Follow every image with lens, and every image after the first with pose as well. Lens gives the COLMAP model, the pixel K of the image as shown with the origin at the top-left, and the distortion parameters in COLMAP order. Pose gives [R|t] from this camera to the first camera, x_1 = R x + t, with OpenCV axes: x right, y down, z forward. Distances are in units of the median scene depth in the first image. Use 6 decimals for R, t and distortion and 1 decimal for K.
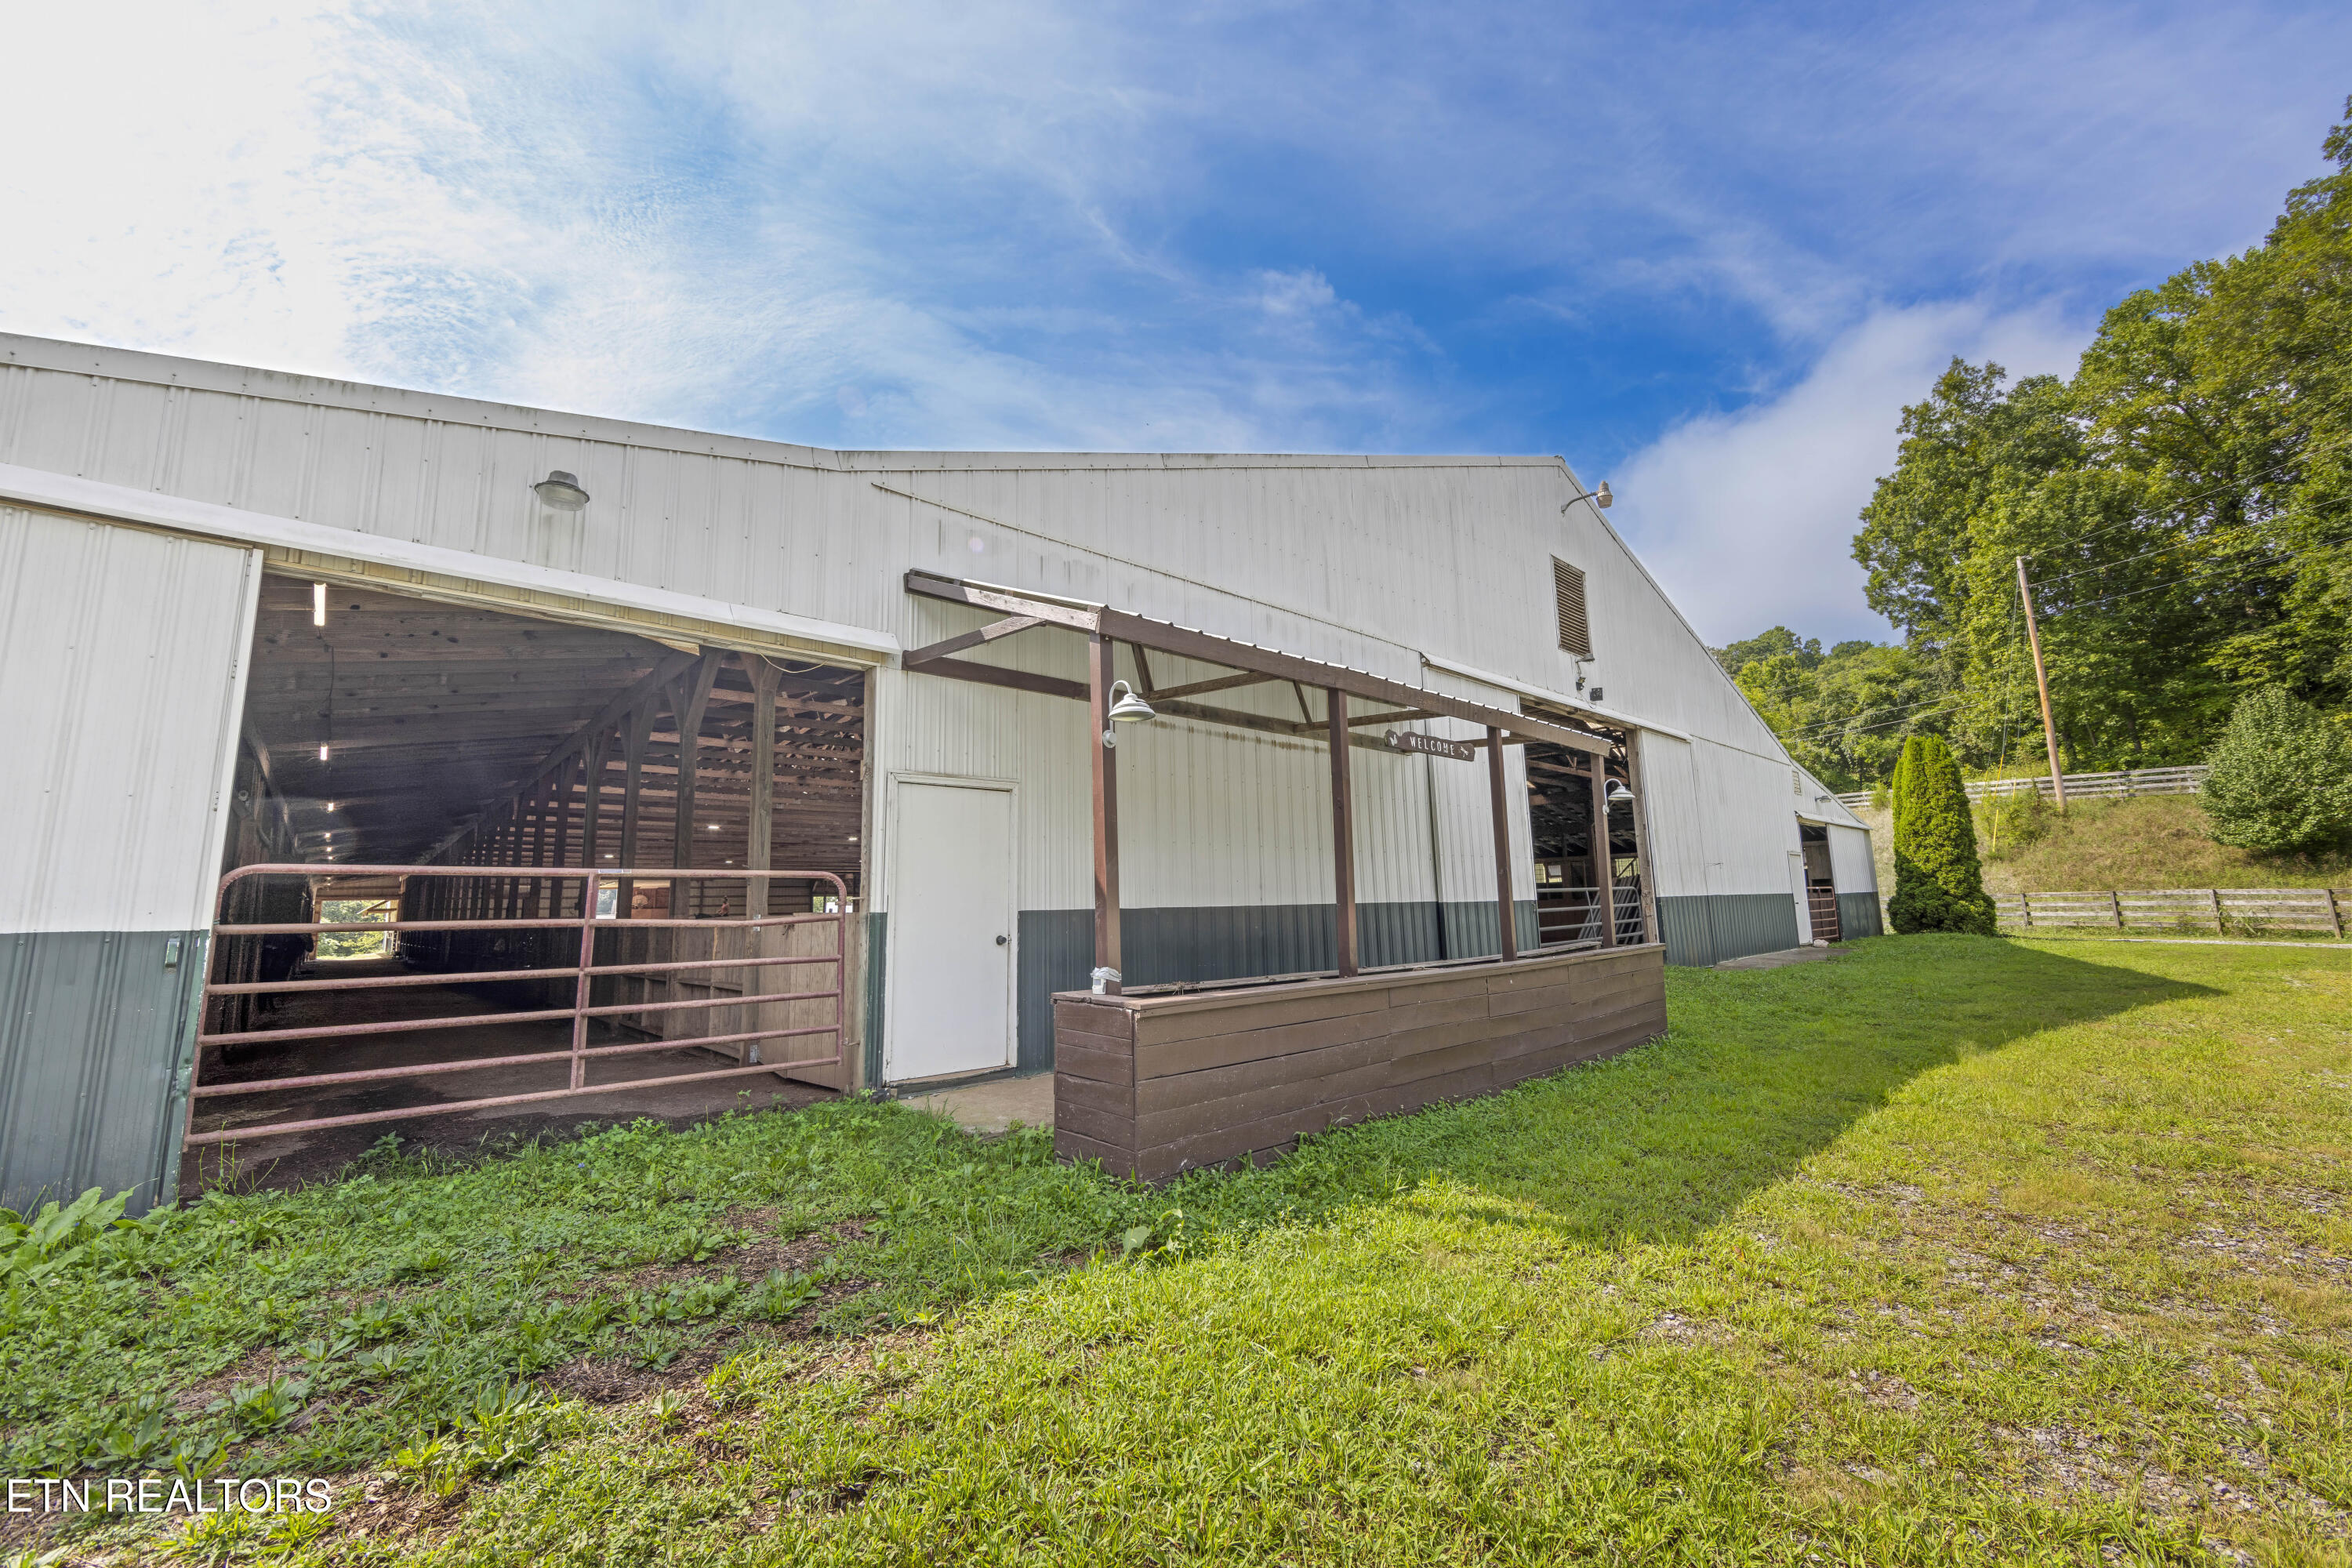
lens RADIAL K [[905.3, 0, 1104.6], [0, 905.3, 776.9], [0, 0, 1]] dist [-0.000872, -0.000139]
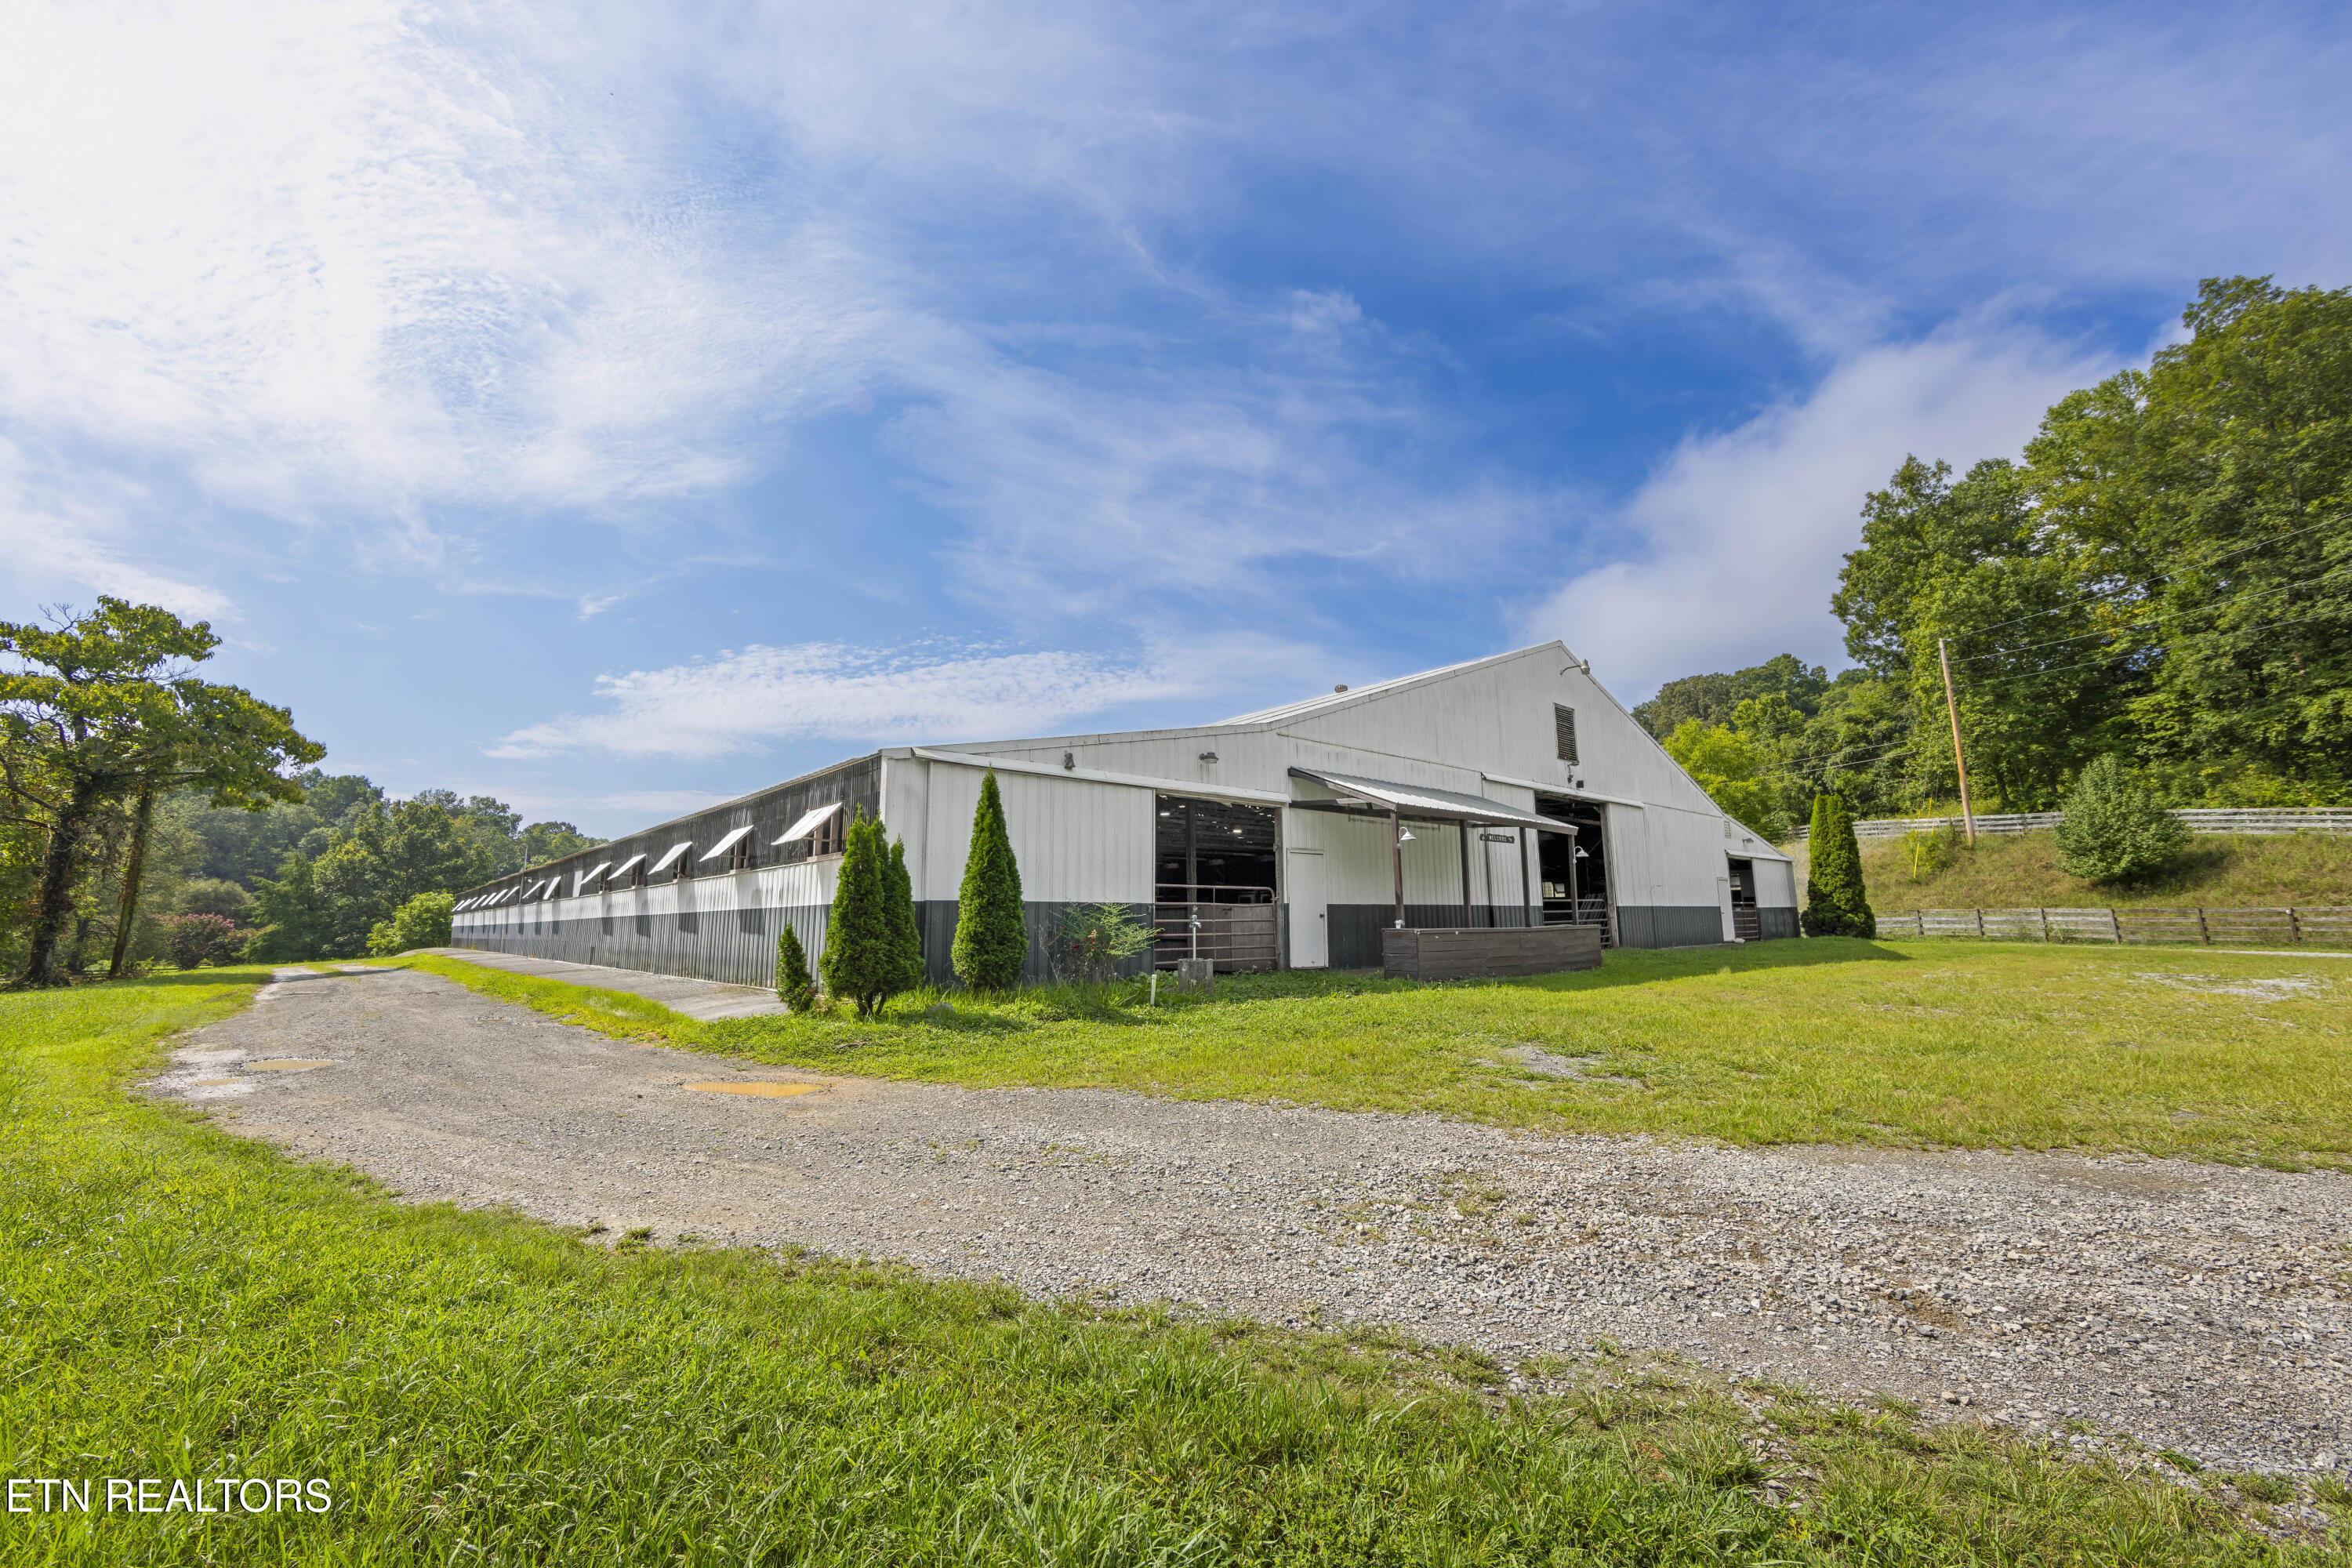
lens RADIAL K [[947.7, 0, 1129.3], [0, 947.7, 787.6], [0, 0, 1]] dist [0.008587, -0.000334]
pose [[0.999571, 0.014323, 0.025541, -0.068171], [-0.014447, 0.999885, 0.004676, -0.016825], [-0.025471, -0.005043, 0.999663, -0.150069]]
